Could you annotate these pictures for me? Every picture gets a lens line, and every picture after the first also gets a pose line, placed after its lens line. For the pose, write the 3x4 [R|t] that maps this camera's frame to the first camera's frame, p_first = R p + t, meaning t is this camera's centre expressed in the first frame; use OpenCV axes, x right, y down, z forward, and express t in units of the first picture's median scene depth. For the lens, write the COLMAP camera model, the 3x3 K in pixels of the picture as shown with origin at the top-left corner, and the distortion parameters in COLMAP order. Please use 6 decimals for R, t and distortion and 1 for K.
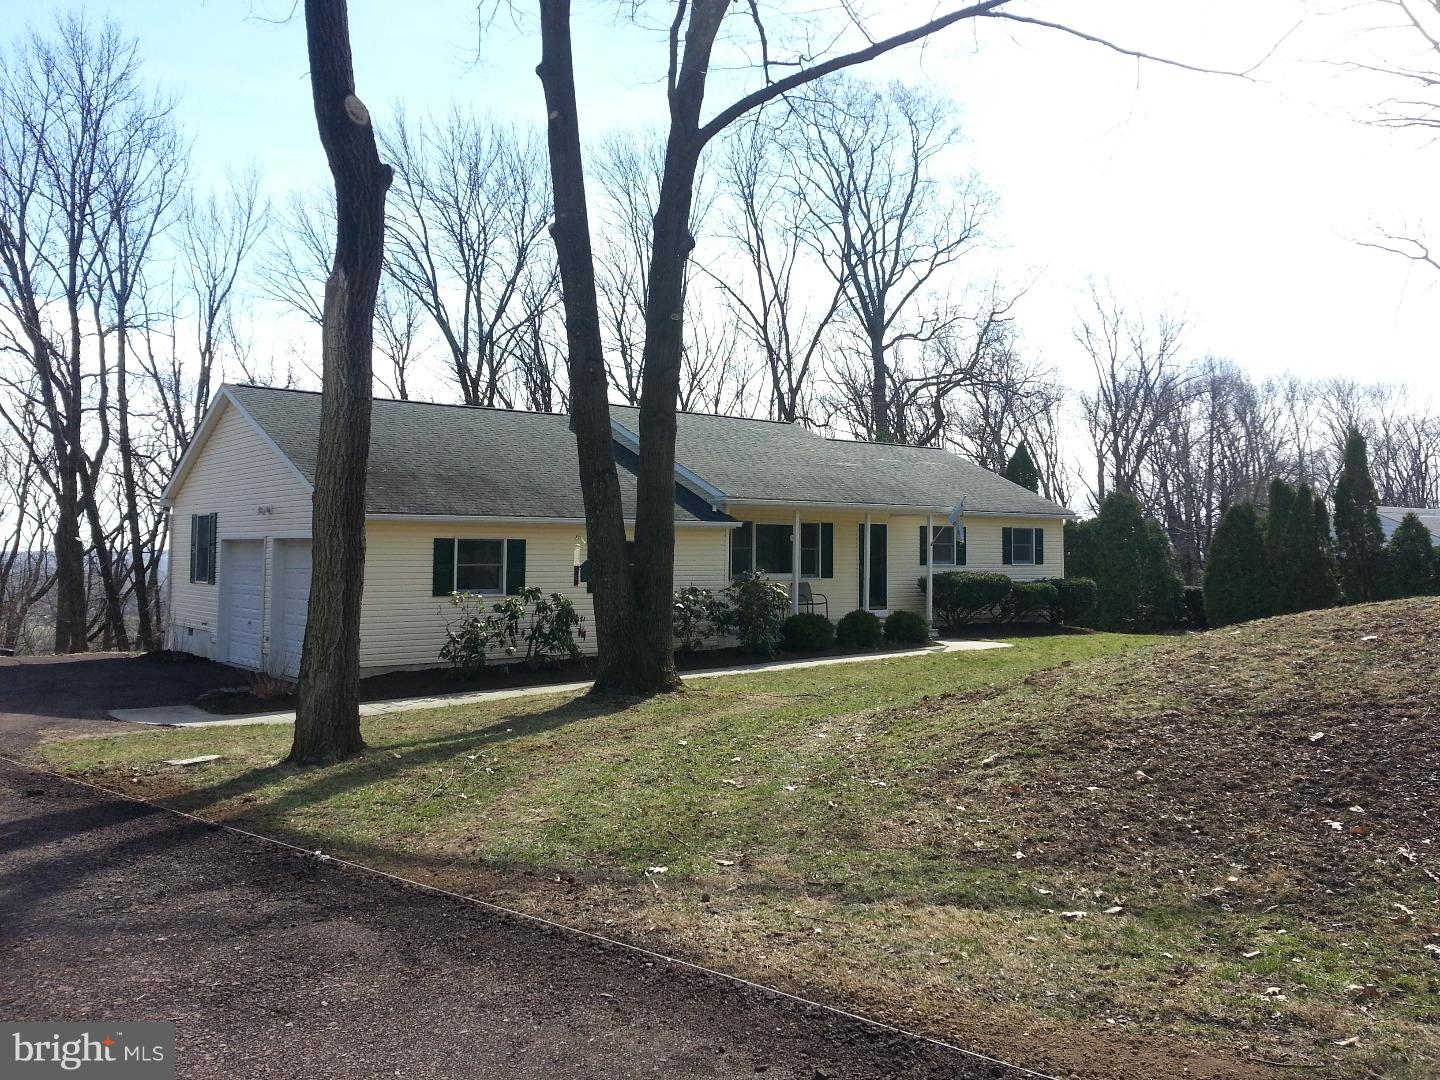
lens RADIAL K [[1167.4, 0, 683.3], [0, 1167.4, 519.6], [0, 0, 1]] dist [0.095848, -0.141961]
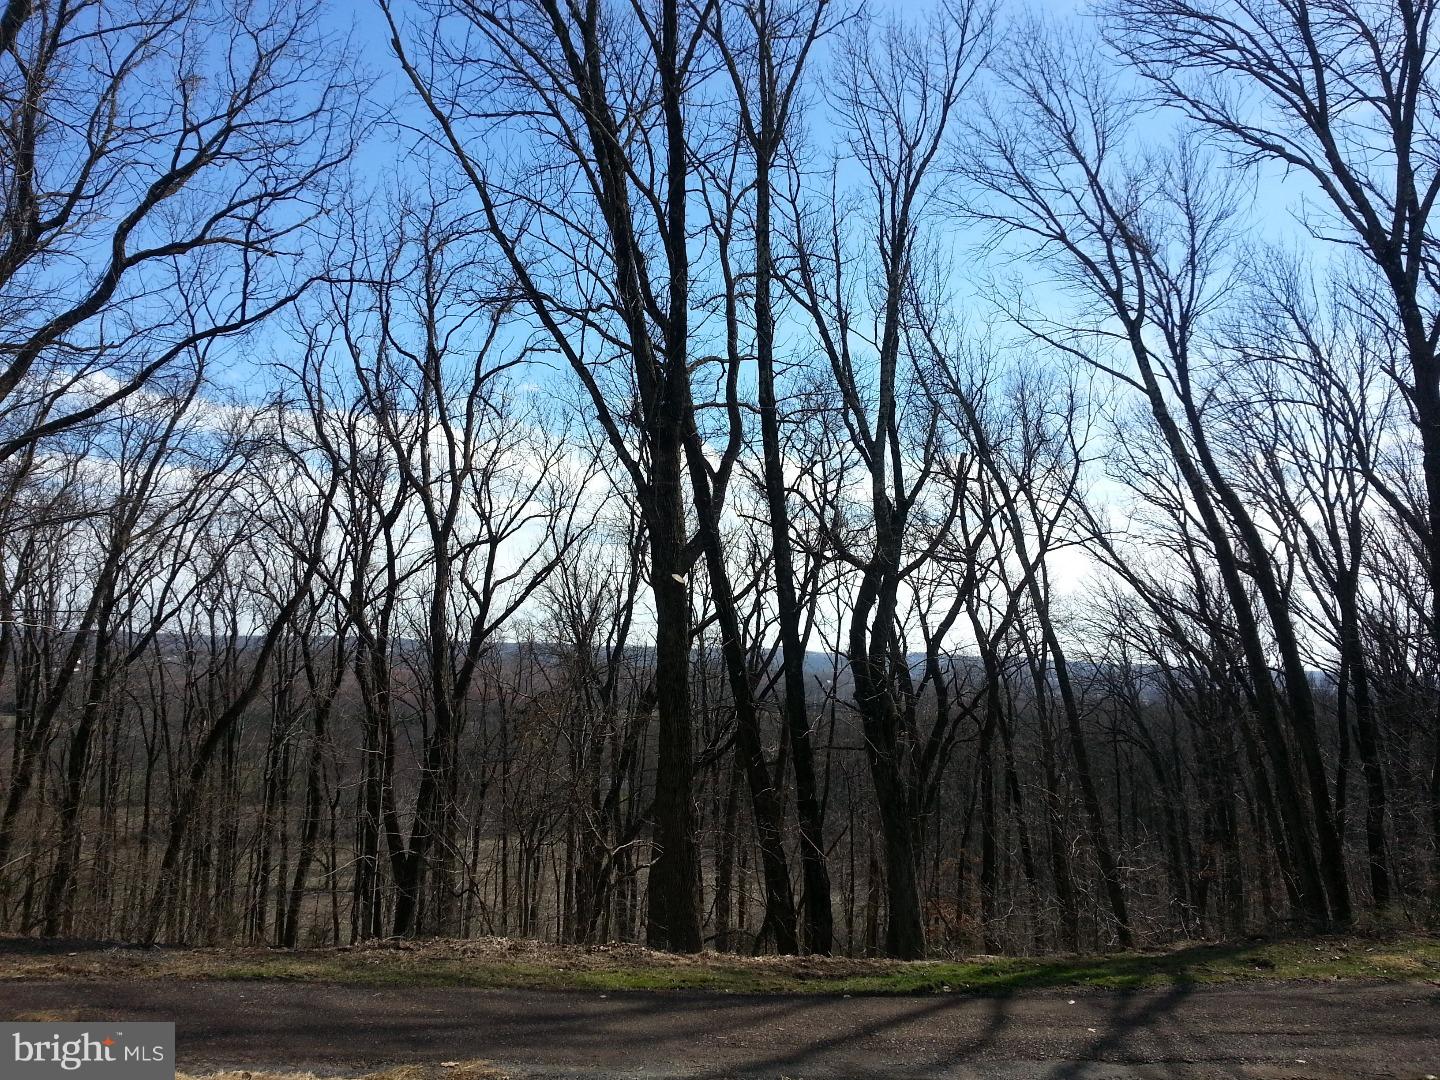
lens RADIAL K [[1167.4, 0, 683.3], [0, 1167.4, 519.6], [0, 0, 1]] dist [0.095848, -0.141961]
pose [[0.876399, -0.040589, -0.479871, -0.233093], [-0.001859, 0.996149, -0.087653, 0.025737], [0.481581, 0.077711, 0.872949, 0.483361]]
